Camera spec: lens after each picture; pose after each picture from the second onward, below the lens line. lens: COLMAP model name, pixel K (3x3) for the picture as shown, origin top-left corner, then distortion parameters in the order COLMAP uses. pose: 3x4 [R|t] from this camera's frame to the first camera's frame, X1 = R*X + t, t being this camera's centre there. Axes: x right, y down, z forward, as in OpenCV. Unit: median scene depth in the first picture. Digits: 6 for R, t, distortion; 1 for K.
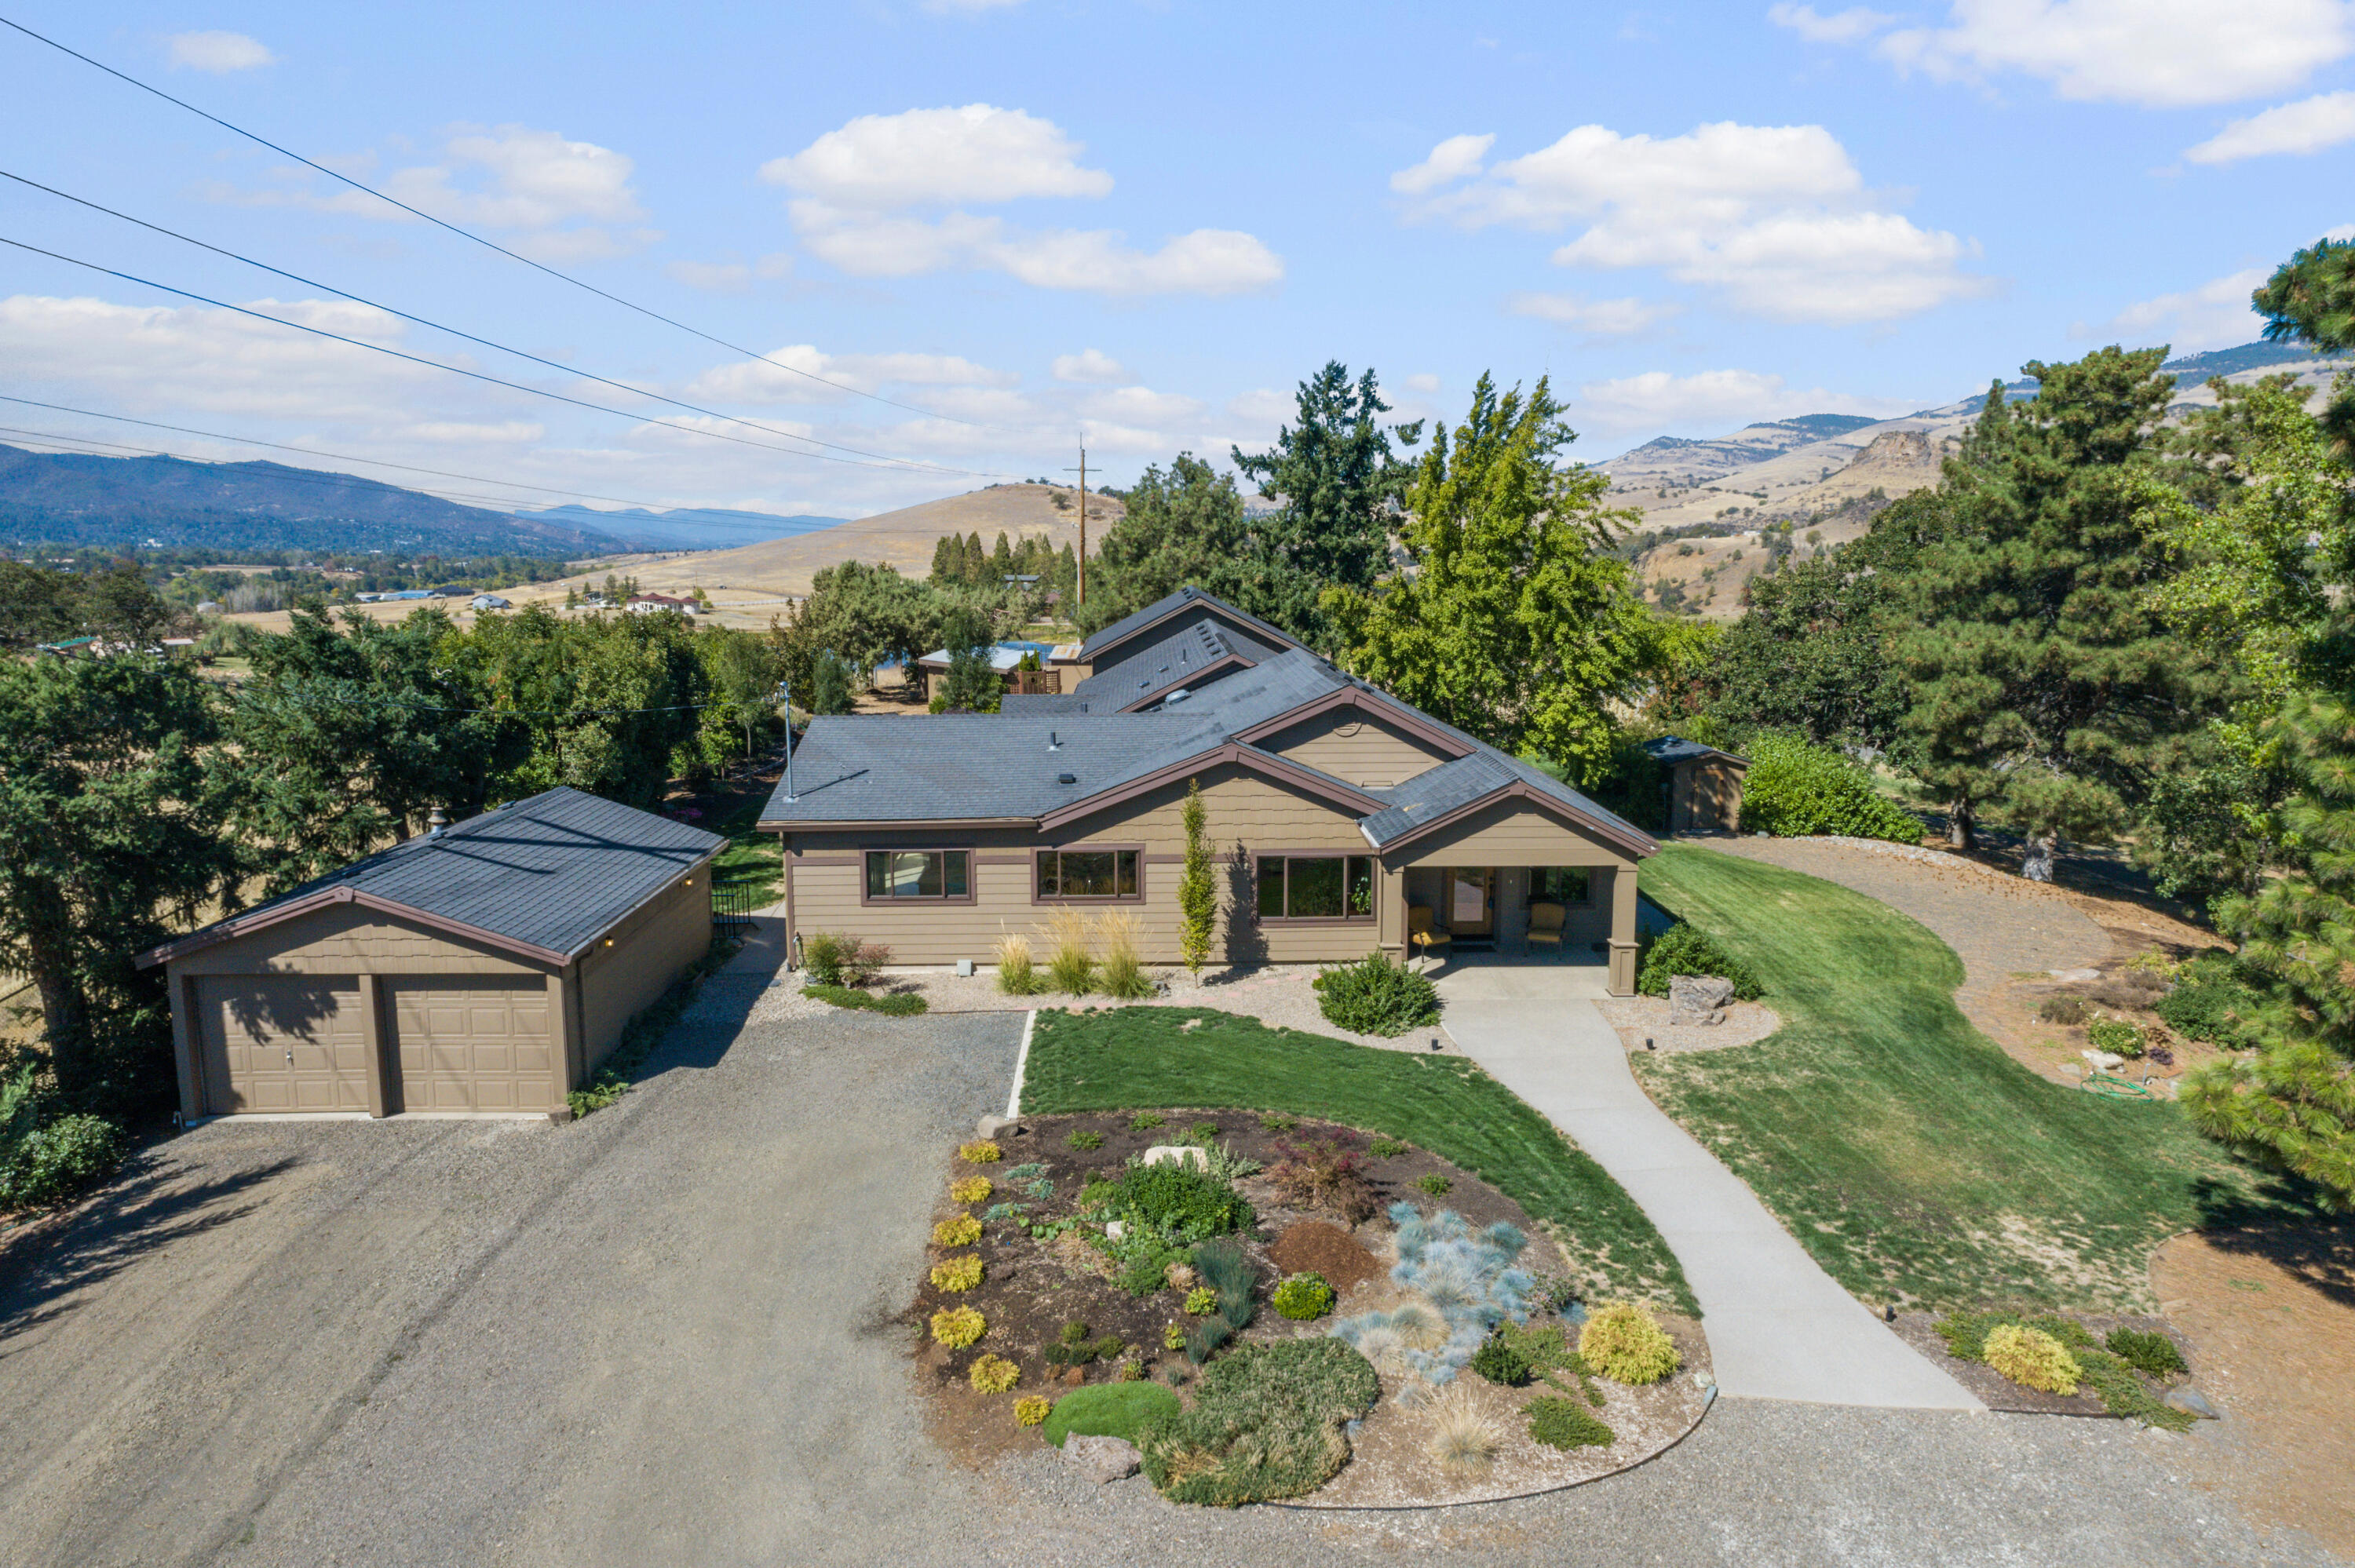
lens RADIAL K [[1583.7, 0, 1177.5], [0, 1583.7, 784.0], [0, 0, 1]] dist [-0.008505, -0.000998]
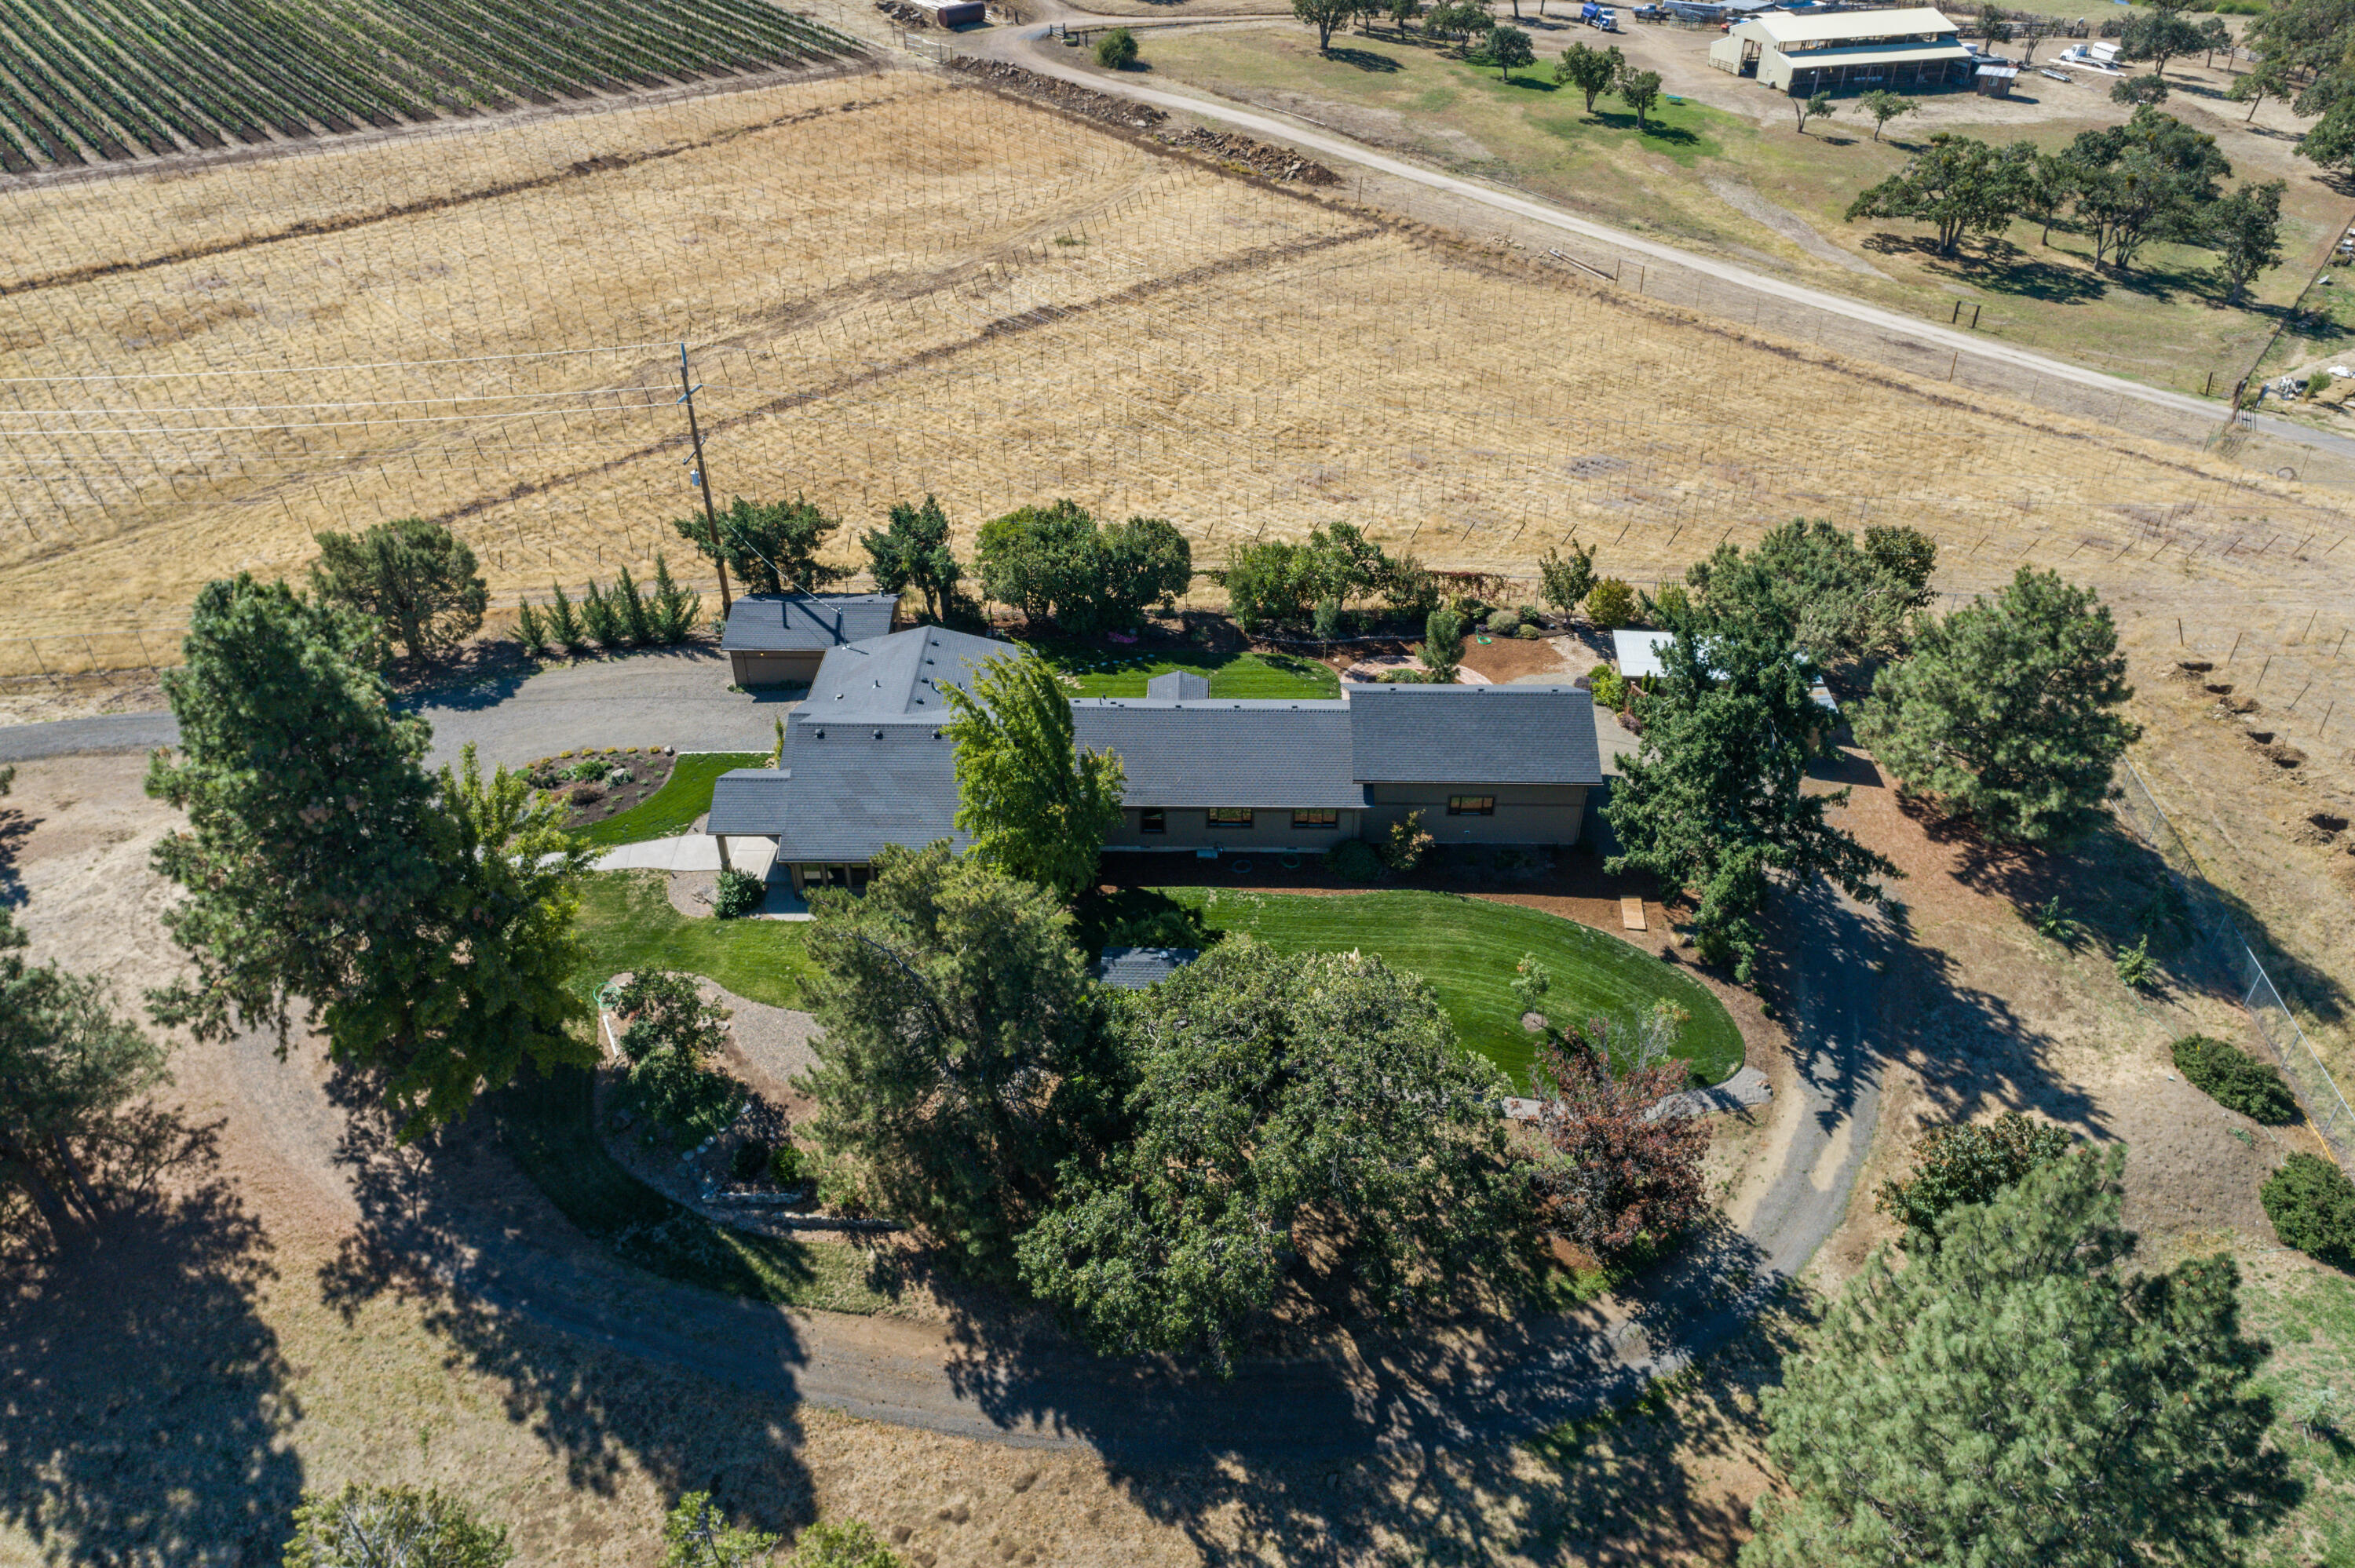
lens RADIAL K [[1580.5, 0, 1177.5], [0, 1580.5, 784.0], [0, 0, 1]] dist [-0.001822, 0.005756]
pose [[-0.033104, 0.569319, -0.821450, 1.619428], [-0.147542, 0.810111, 0.567407, -1.096095], [0.988502, 0.139982, 0.057180, 1.118617]]
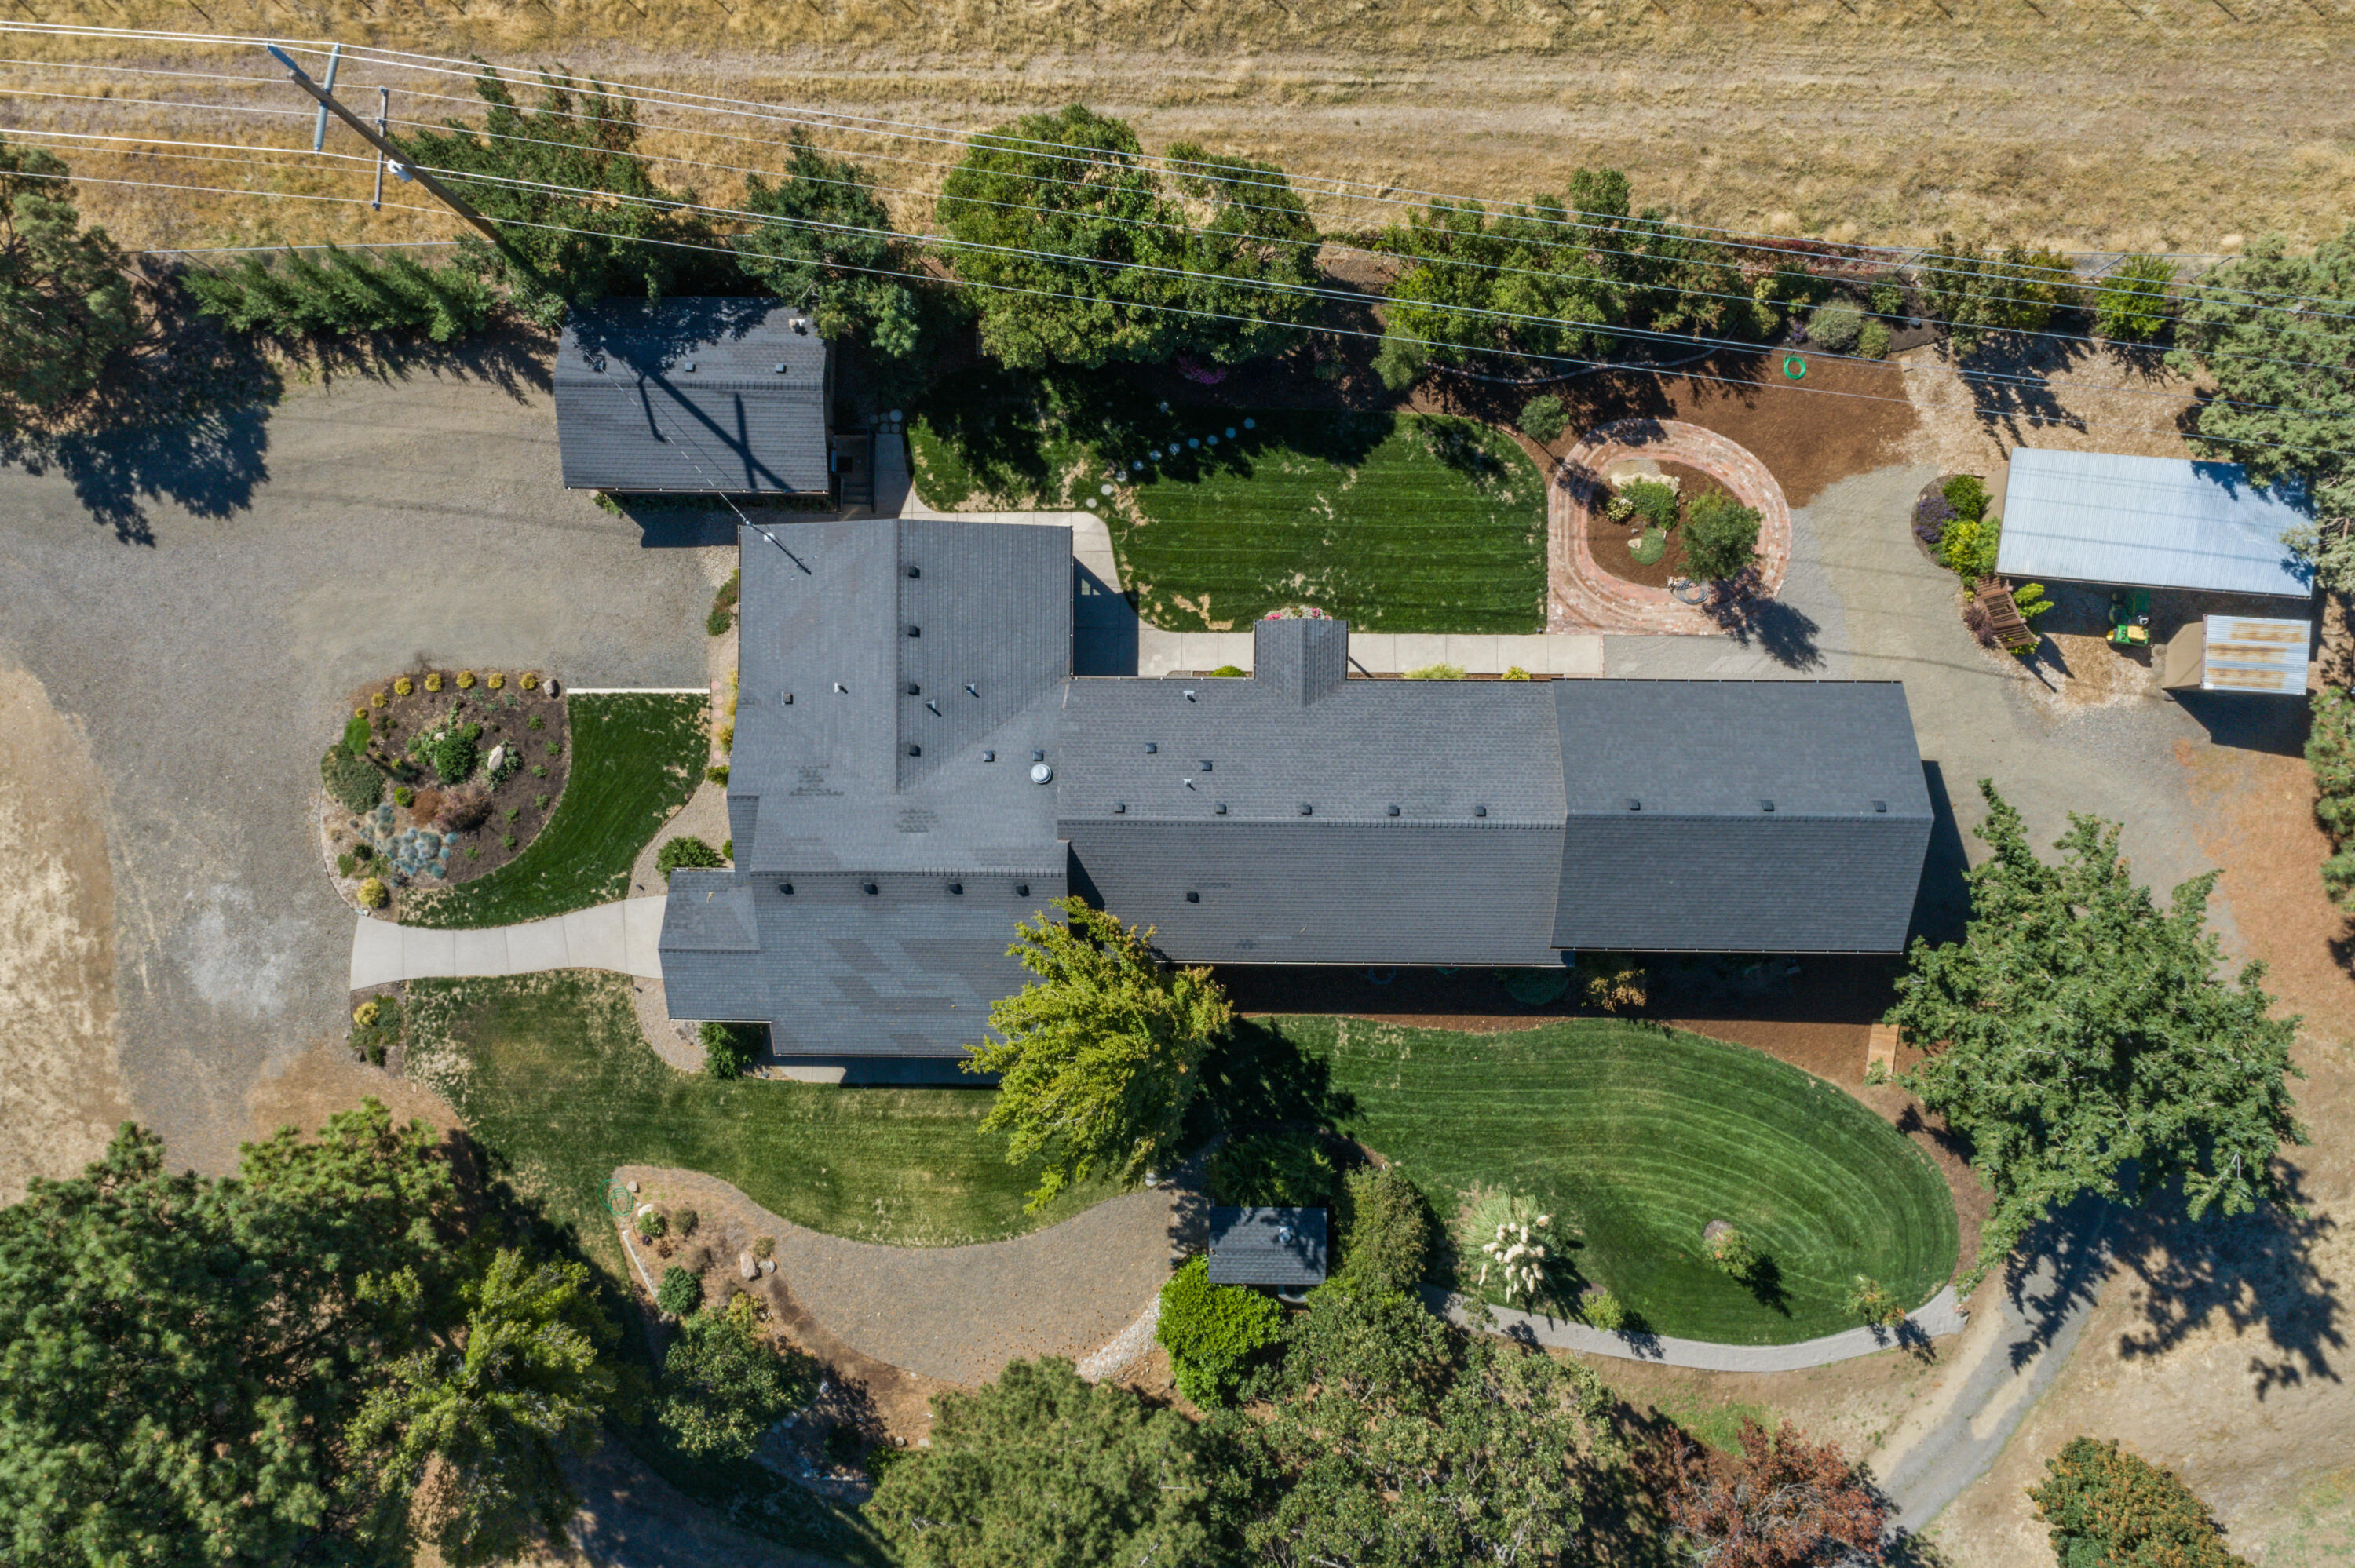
lens RADIAL K [[1580.5, 0, 1177.5], [0, 1580.5, 784.0], [0, 0, 1]] dist [-0.001822, 0.005756]
pose [[-0.026673, 0.999592, -0.010248, 0.019947], [-0.136261, 0.006520, 0.990652, -1.335952], [0.990314, 0.027820, 0.136031, 0.940711]]
